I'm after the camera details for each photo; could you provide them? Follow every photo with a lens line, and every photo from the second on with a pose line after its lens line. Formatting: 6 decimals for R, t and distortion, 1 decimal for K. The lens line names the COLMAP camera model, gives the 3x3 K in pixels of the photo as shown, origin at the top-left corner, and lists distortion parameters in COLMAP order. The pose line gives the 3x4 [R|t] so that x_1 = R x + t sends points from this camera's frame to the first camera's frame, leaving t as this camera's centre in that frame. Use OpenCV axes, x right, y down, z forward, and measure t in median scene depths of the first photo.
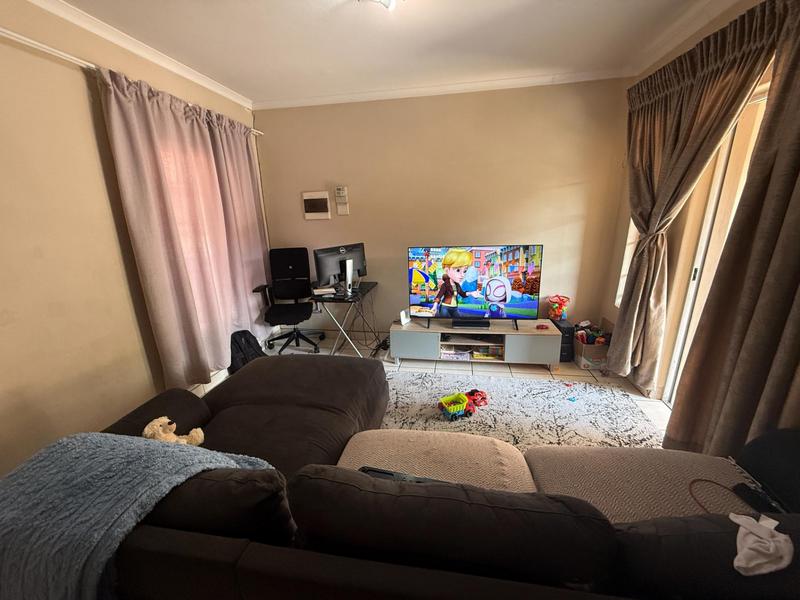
lens RADIAL K [[318.5, 0, 398.5], [0, 318.5, 299.8], [0, 0, 1]] dist [0.003475, -0.000013]
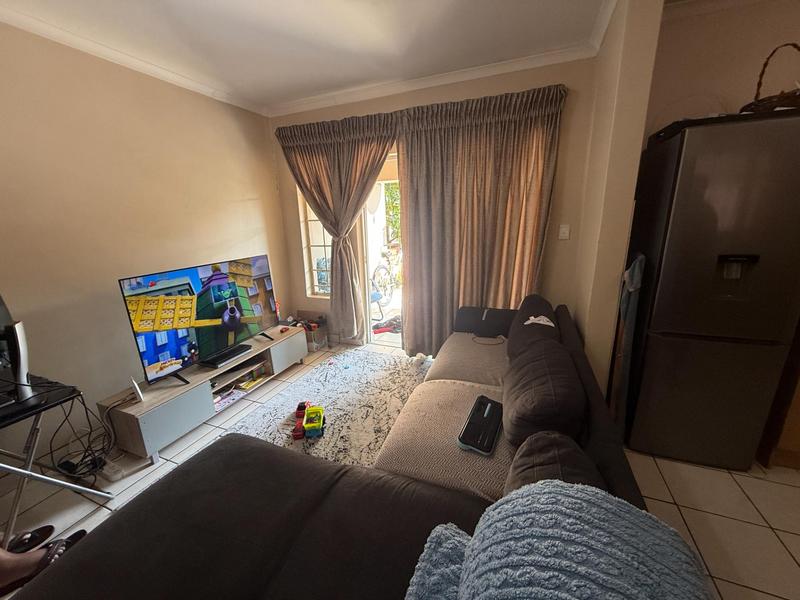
lens RADIAL K [[318.5, 0, 399.4], [0, 318.5, 301.2], [0, 0, 1]] dist [0.003475, -0.000013]
pose [[0.214858, -0.228709, 0.949488, -0.455566], [0.288800, 0.943595, 0.161938, -0.067152], [-0.932969, 0.239419, 0.268790, 0.324652]]
